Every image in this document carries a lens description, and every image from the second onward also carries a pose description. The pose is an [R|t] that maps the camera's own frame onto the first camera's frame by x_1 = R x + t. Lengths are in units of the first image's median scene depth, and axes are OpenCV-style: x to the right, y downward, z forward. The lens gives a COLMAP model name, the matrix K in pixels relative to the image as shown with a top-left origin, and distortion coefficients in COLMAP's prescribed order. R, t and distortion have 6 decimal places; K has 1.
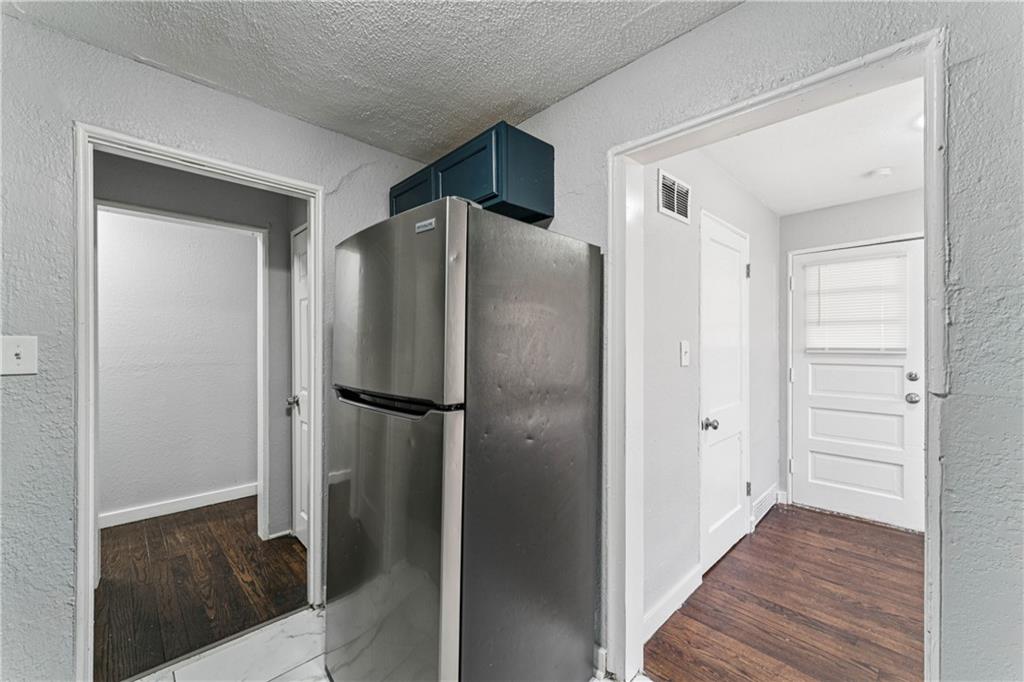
lens RADIAL K [[411.0, 0, 517.1], [0, 411.0, 346.7], [0, 0, 1]] dist [-0.001446, 0.000399]
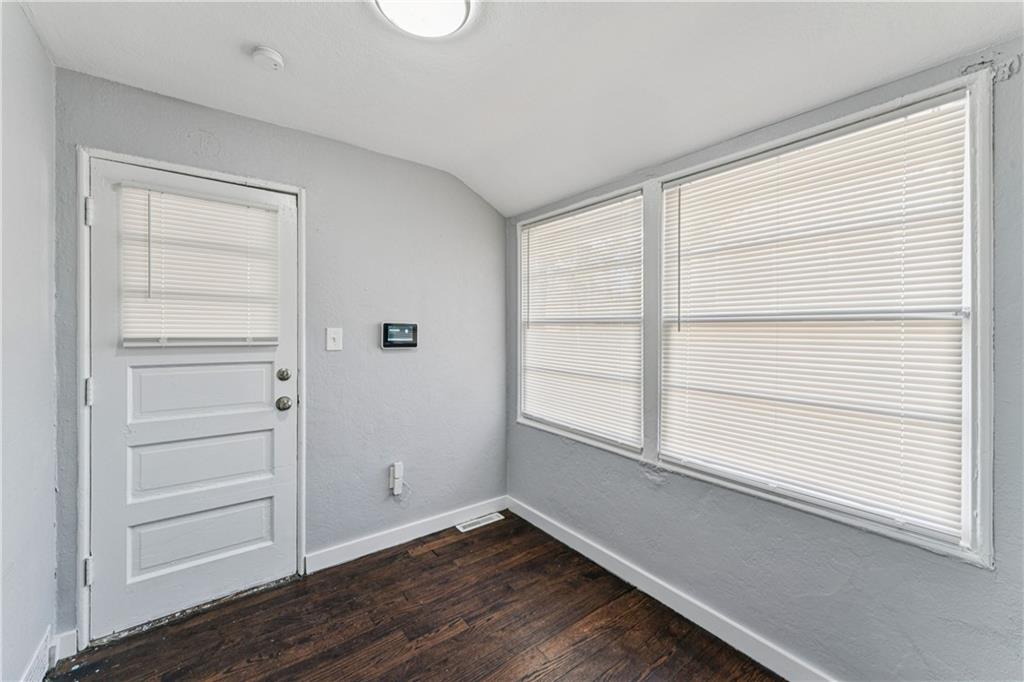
lens RADIAL K [[411.0, 0, 525.3], [0, 411.0, 334.9], [0, 0, 1]] dist [-0.001446, 0.000399]
pose [[0.131160, 0.002320, 0.991359, 0.248191], [0.006349, 0.999975, -0.003180, 0.004338], [-0.991341, 0.006712, 0.131142, 0.417711]]
